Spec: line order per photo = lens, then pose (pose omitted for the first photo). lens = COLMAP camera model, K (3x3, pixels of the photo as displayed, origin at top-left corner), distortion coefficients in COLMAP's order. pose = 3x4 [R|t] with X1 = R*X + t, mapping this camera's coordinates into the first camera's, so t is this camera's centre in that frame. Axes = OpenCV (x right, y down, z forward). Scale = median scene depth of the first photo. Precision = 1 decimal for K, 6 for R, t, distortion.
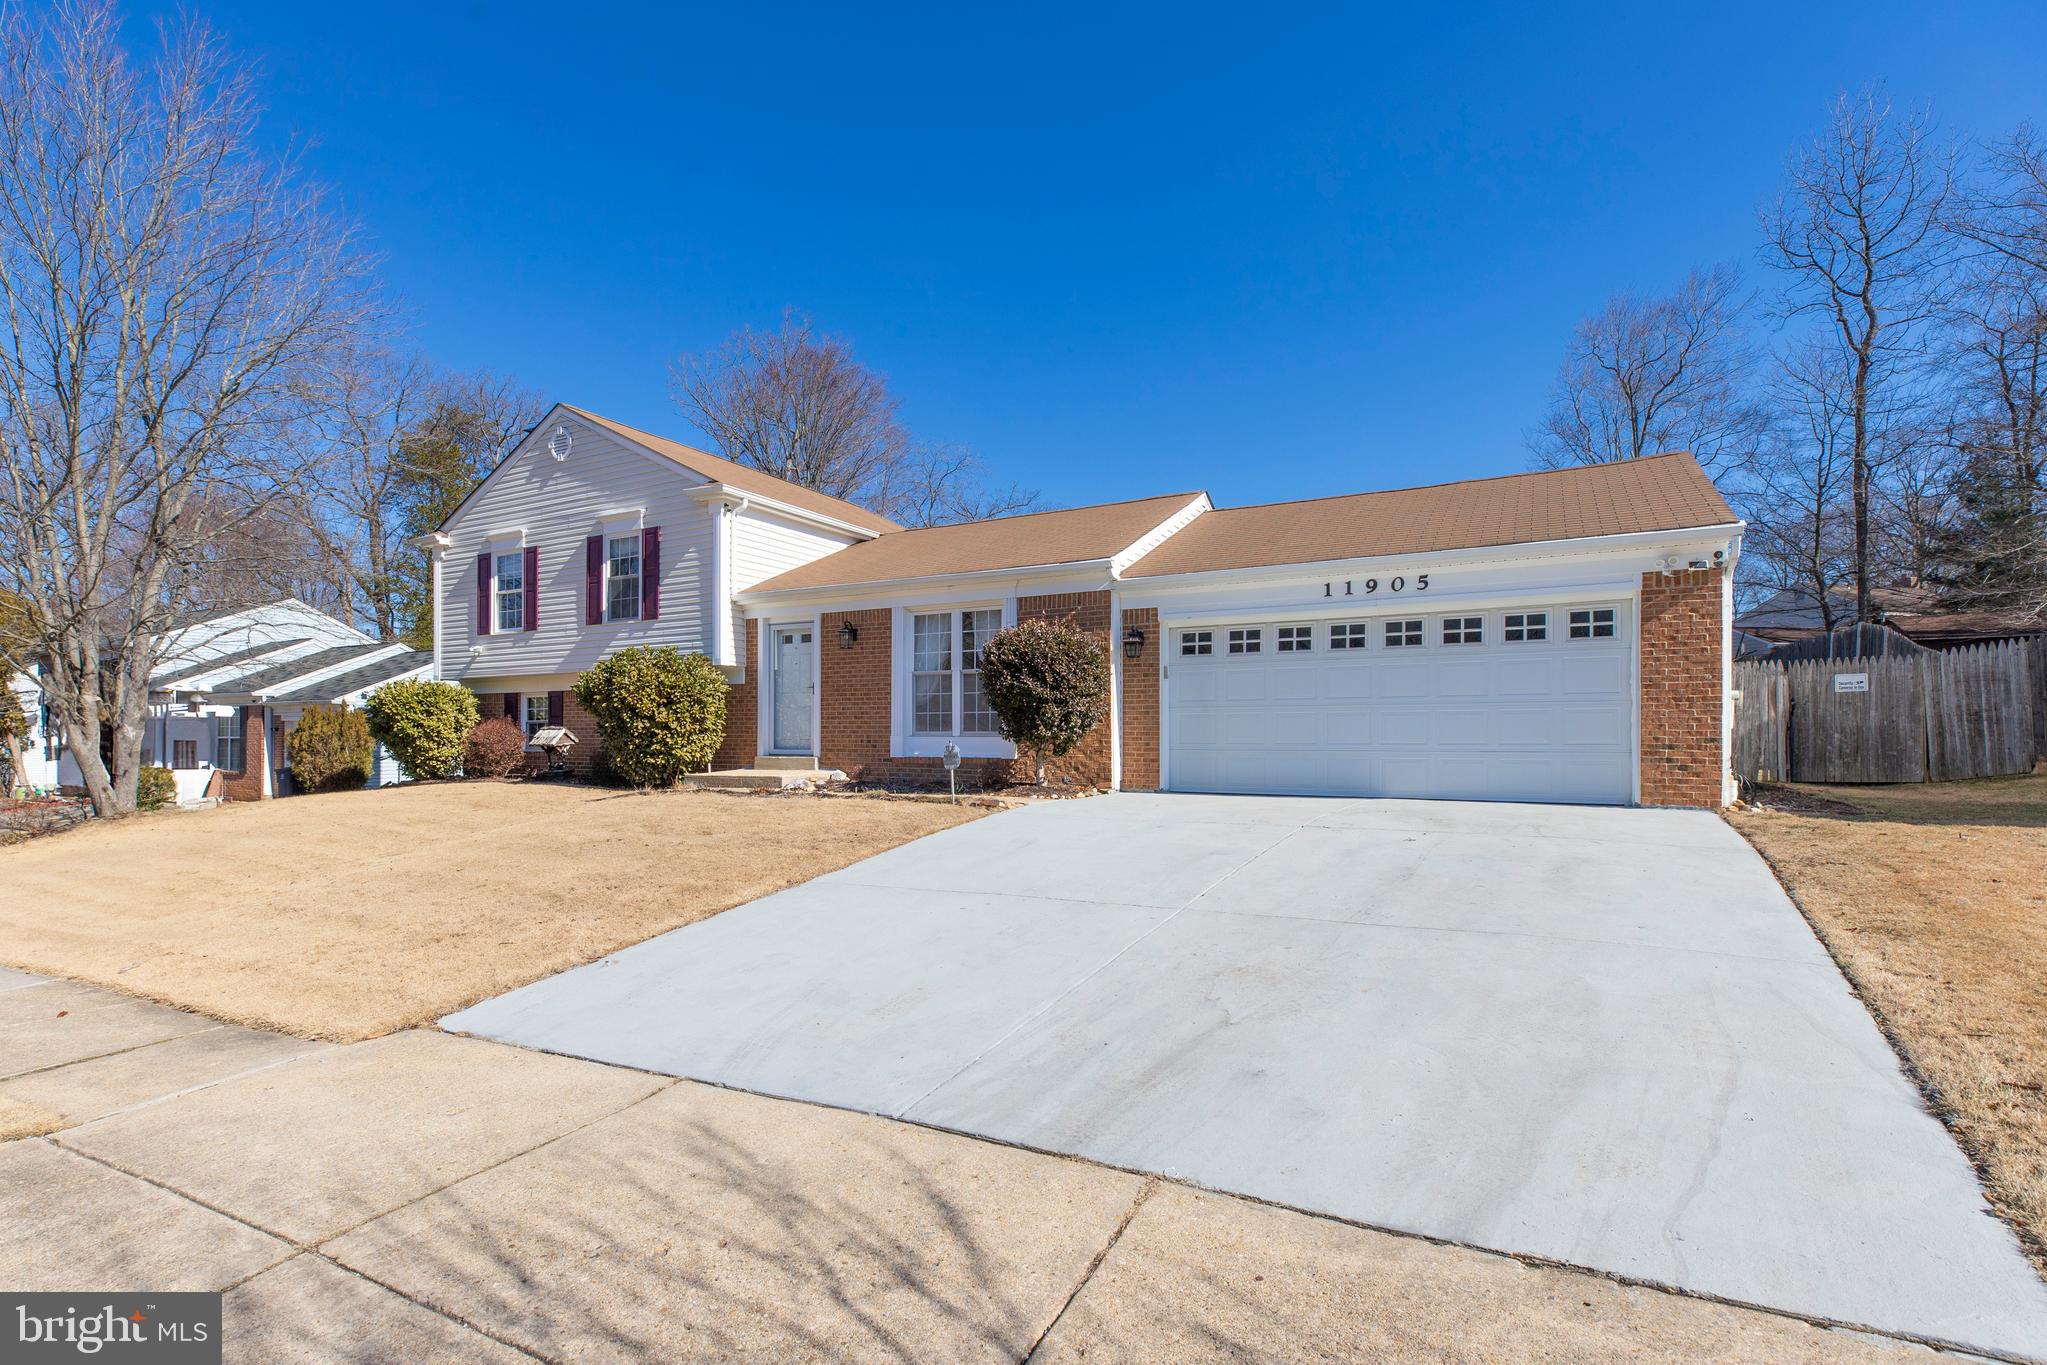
lens RADIAL K [[944.5, 0, 1017.1], [0, 944.5, 746.4], [0, 0, 1]] dist [0.002905, 0.000277]
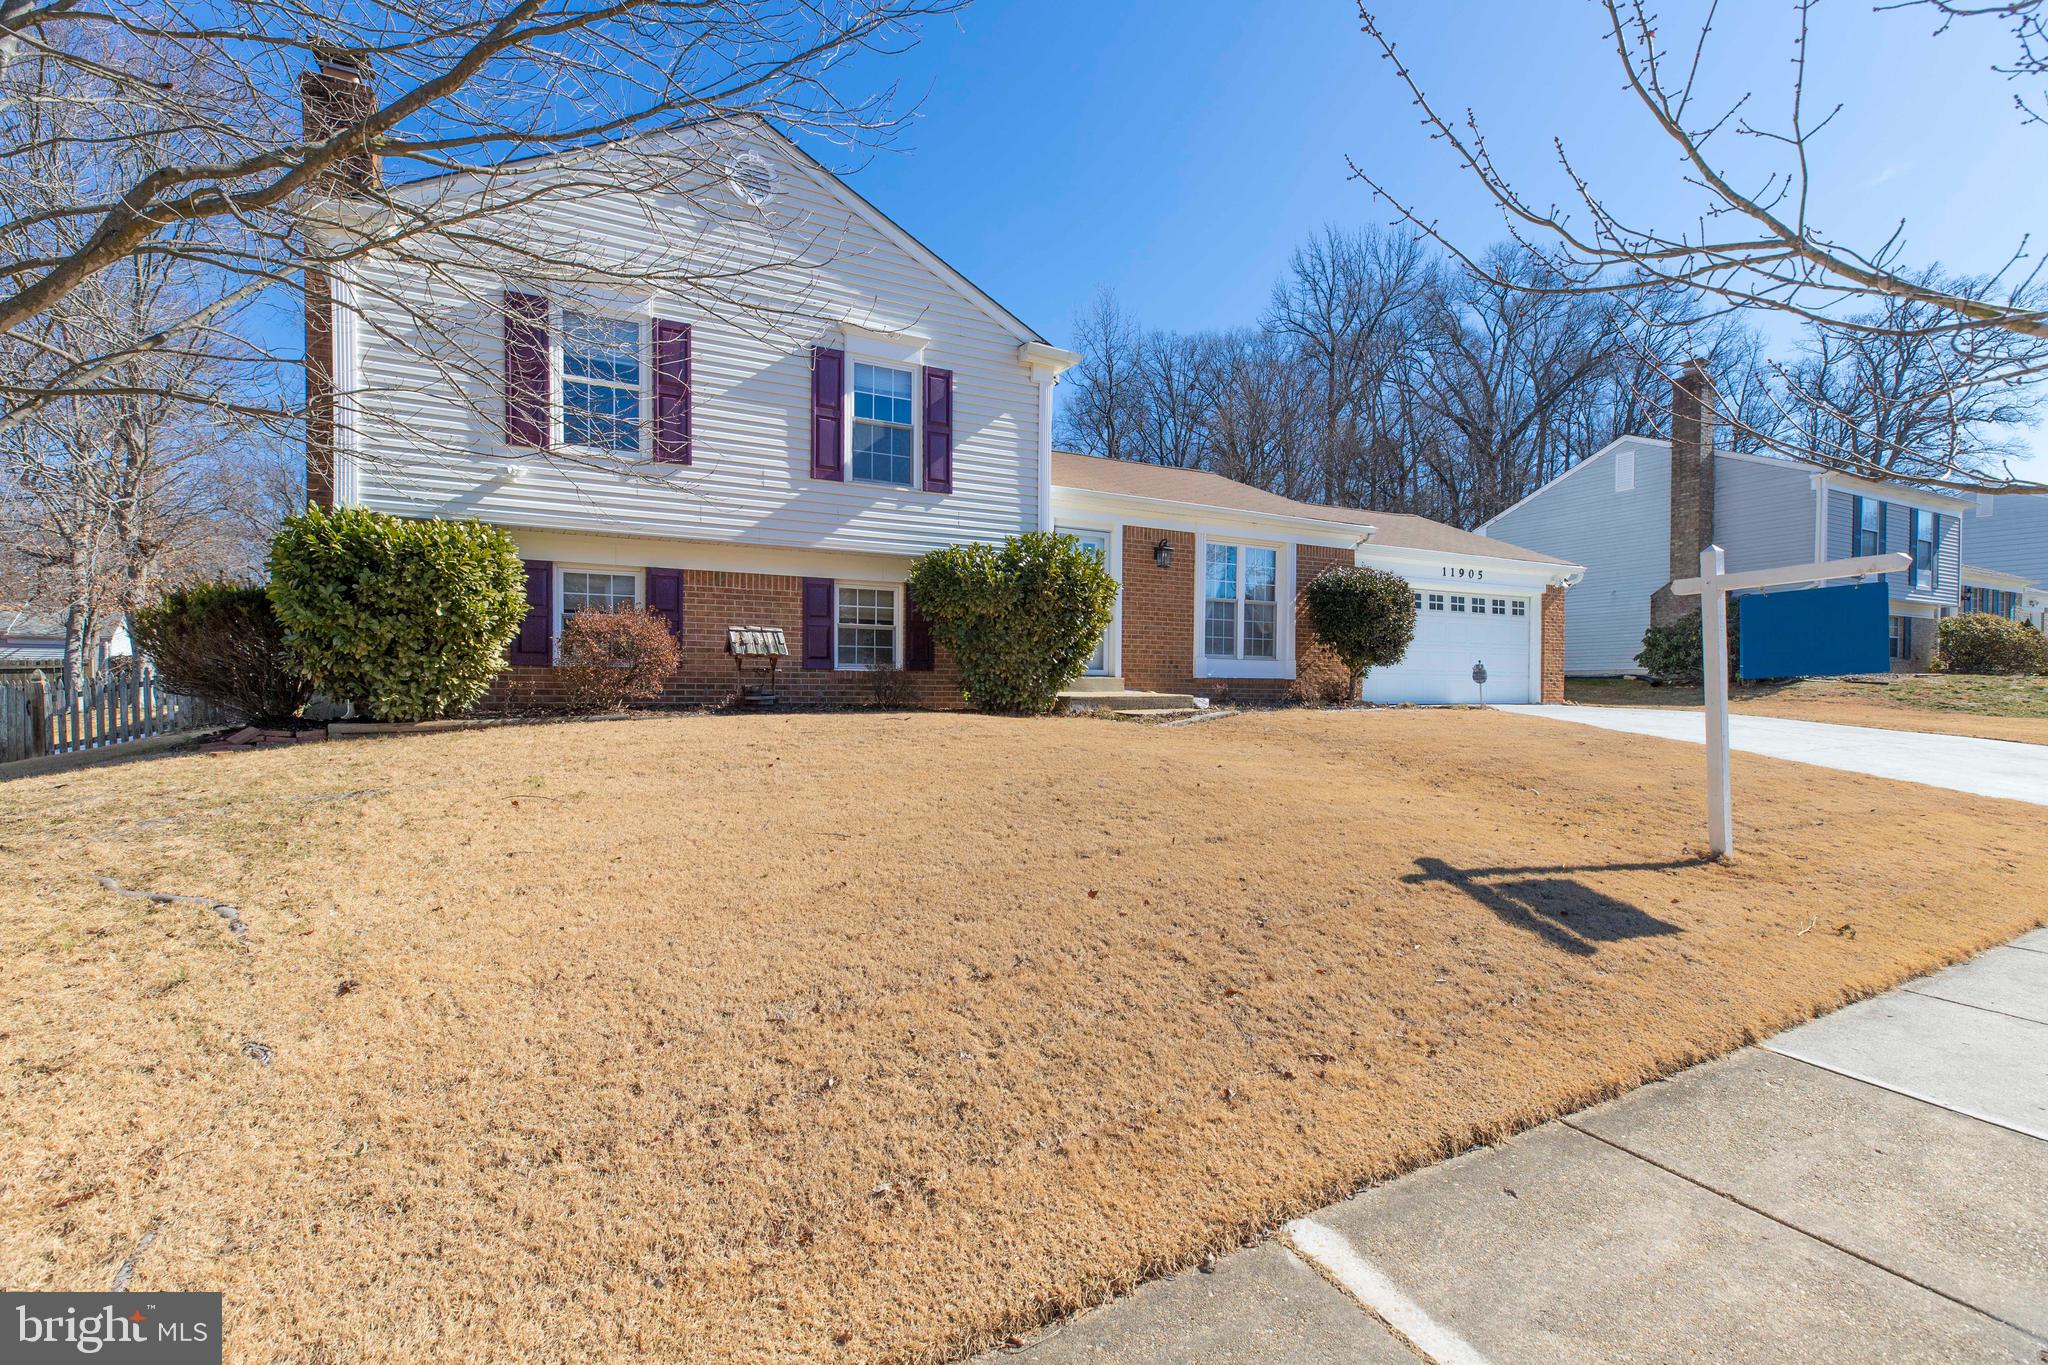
lens RADIAL K [[922.8, 0, 1022.4], [0, 922.8, 688.6], [0, 0, 1]] dist [0.003741, 0.000058]
pose [[0.565588, -0.009258, 0.824636, -0.960883], [-0.023781, 0.999338, 0.027530, -0.000910], [-0.824345, -0.035181, 0.564994, 0.530011]]
